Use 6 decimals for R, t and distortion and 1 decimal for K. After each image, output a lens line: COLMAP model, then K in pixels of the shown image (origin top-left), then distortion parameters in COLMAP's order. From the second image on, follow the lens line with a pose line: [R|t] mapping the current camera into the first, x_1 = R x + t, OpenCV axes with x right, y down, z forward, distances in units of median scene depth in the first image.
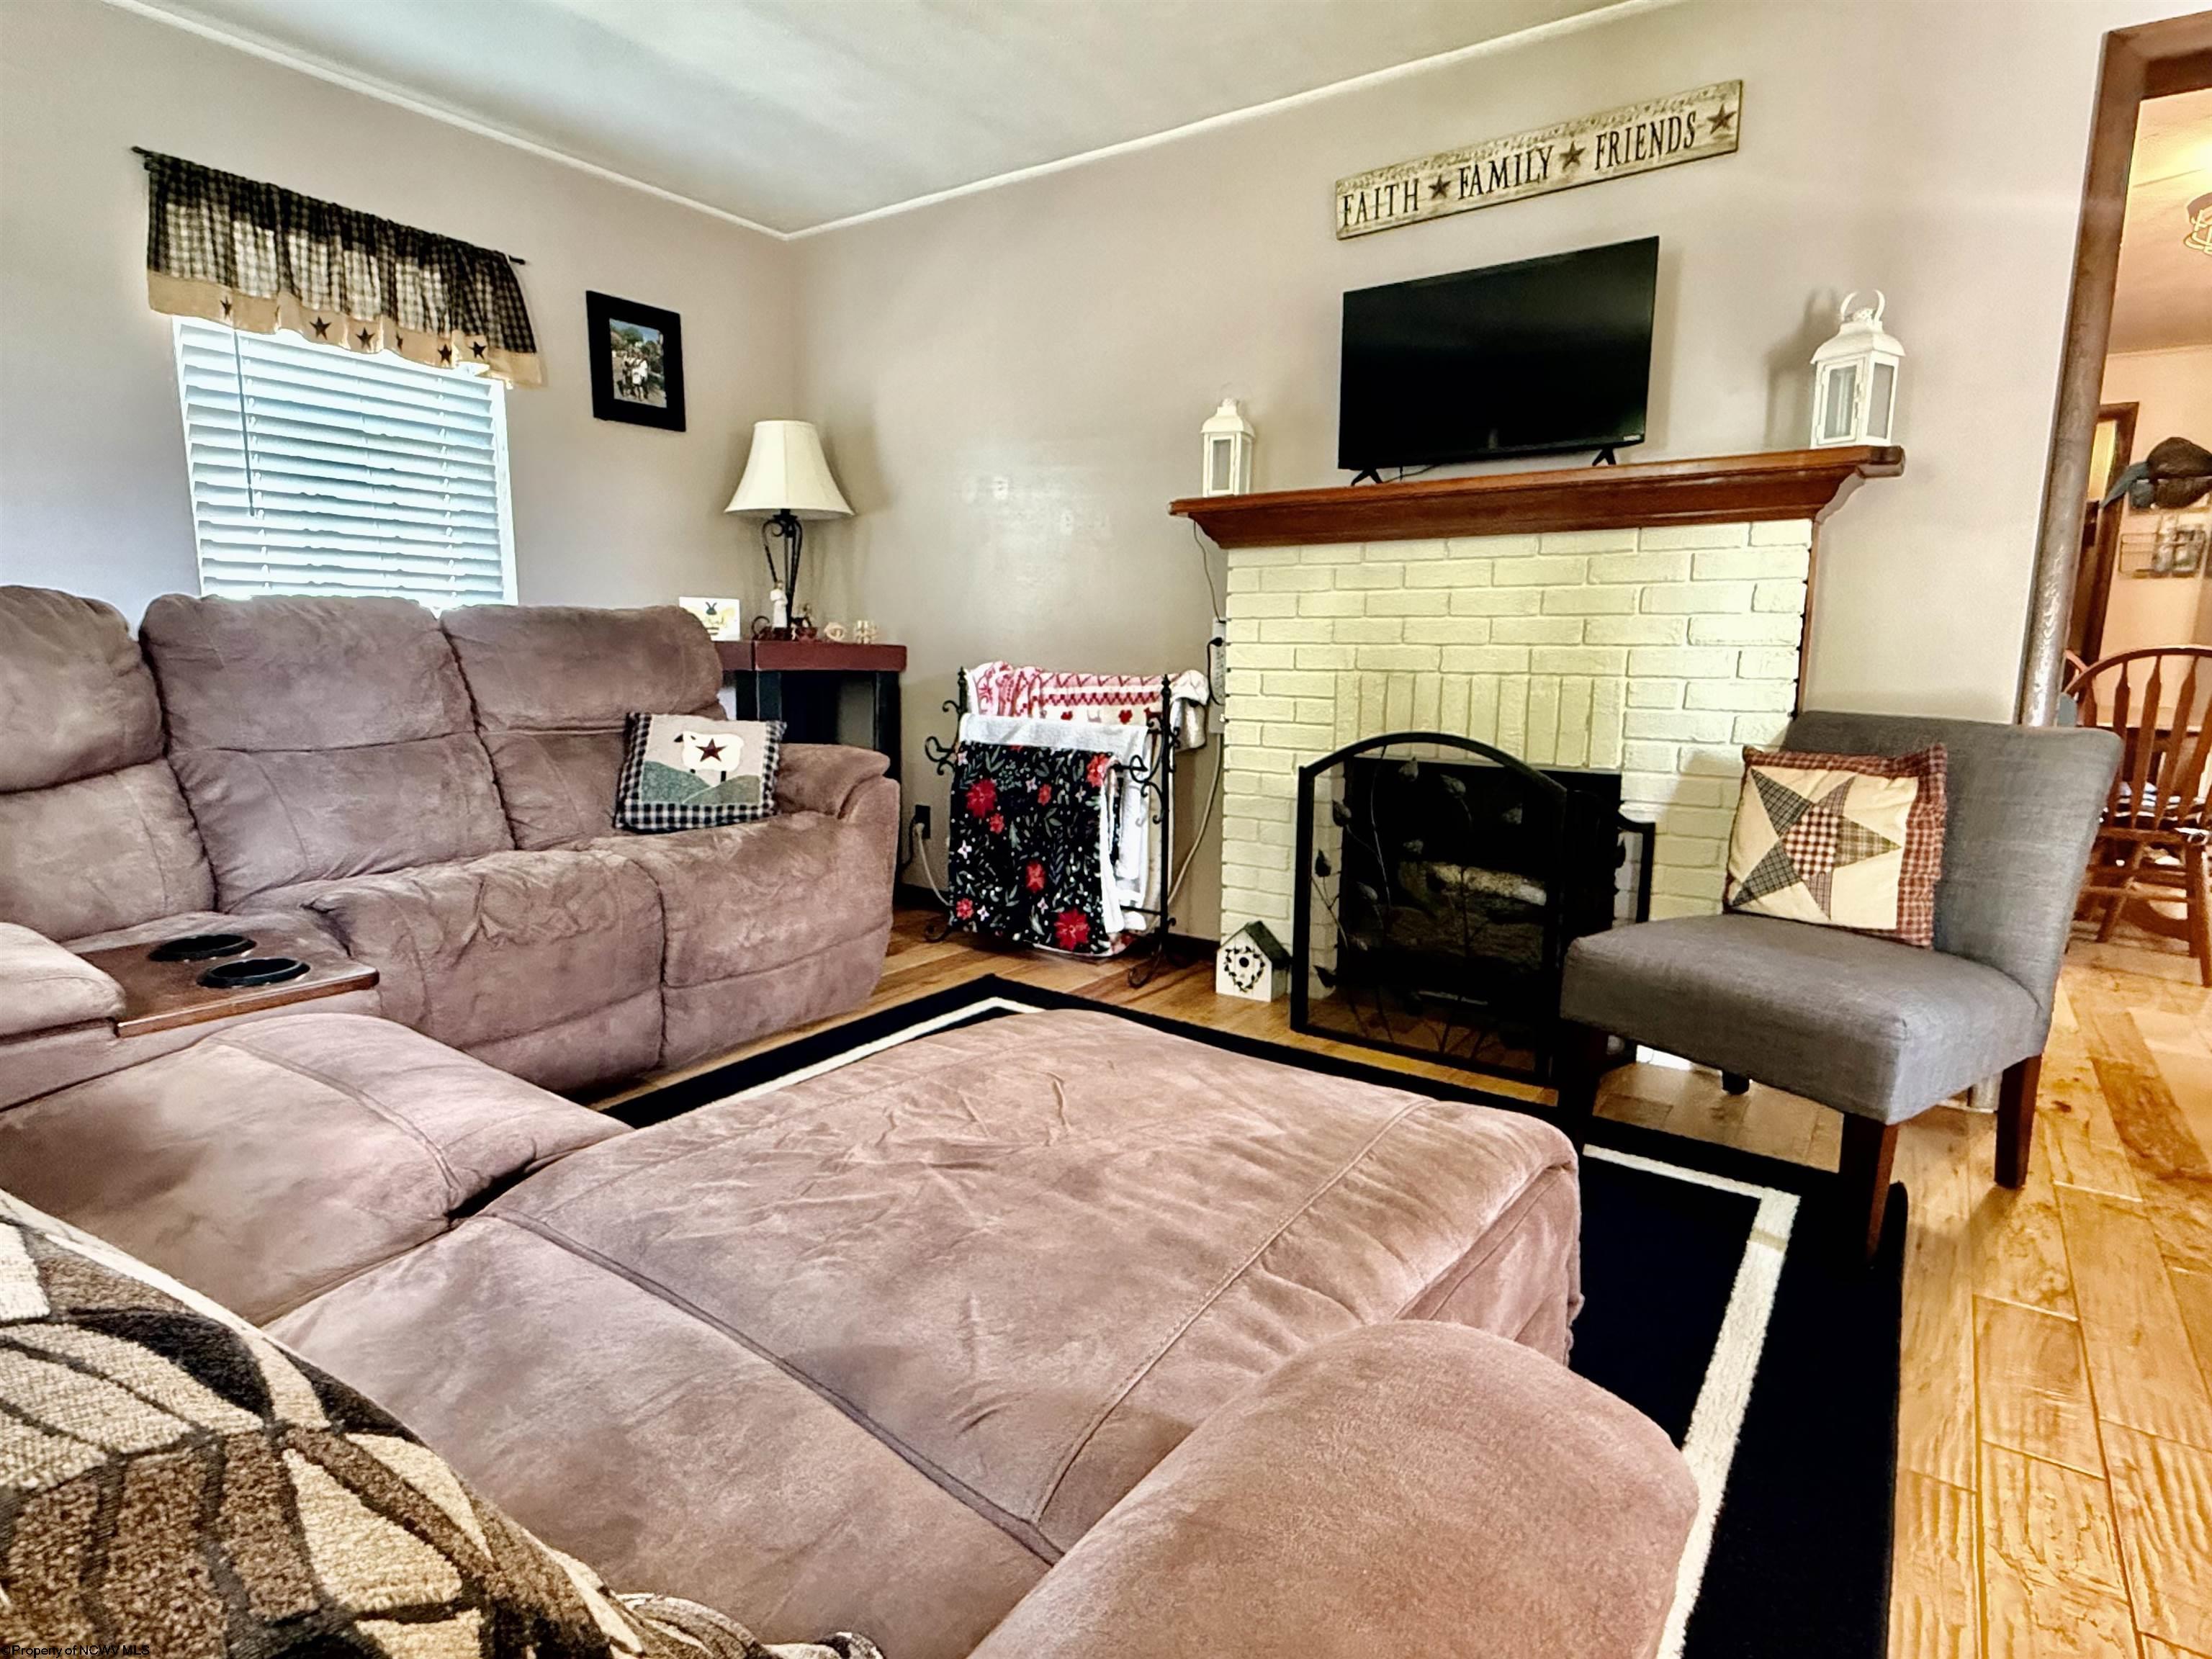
lens RADIAL K [[1167.1, 0, 1102.5], [0, 1167.1, 831.9], [0, 0, 1]] dist [0.003297, -0.001585]
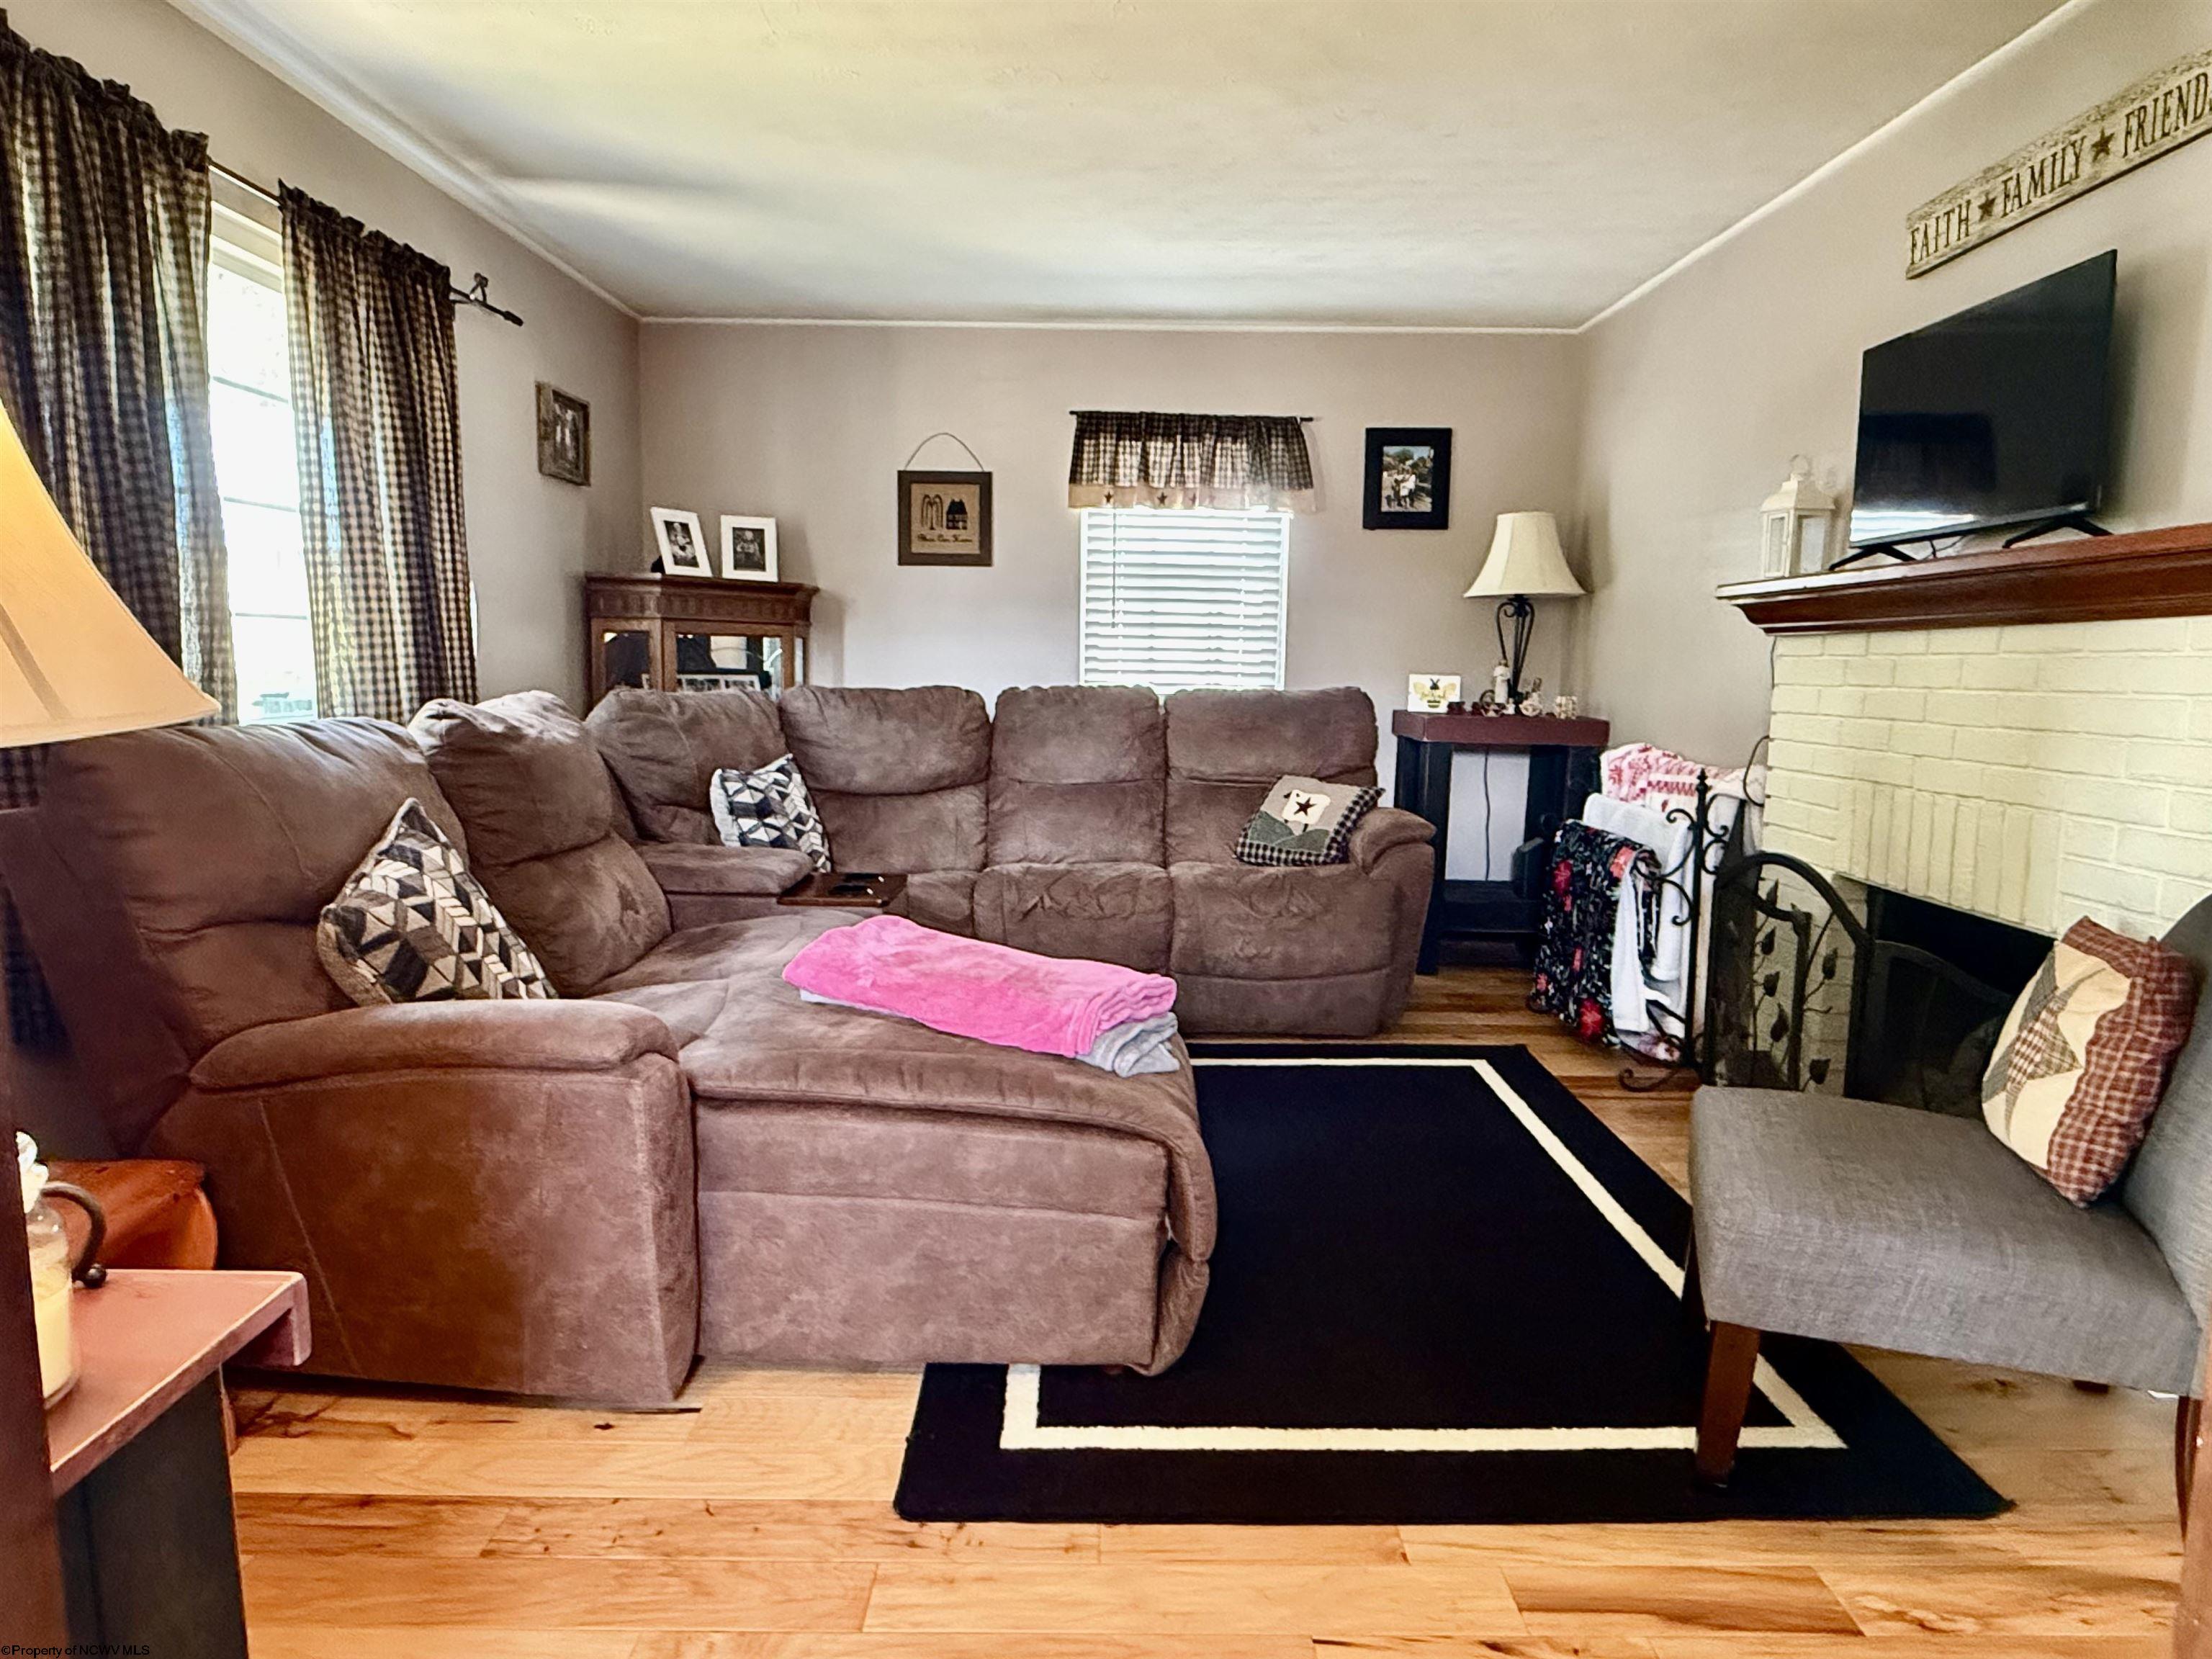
lens RADIAL K [[1337.4, 0, 1102.3], [0, 1337.4, 843.1], [0, 0, 1]] dist [0.001084, -0.001508]
pose [[0.582236, 0.108449, -0.805754, 0.701373], [-0.135829, 0.990110, 0.035112, -0.052078], [0.801593, 0.089002, 0.591208, -0.018344]]
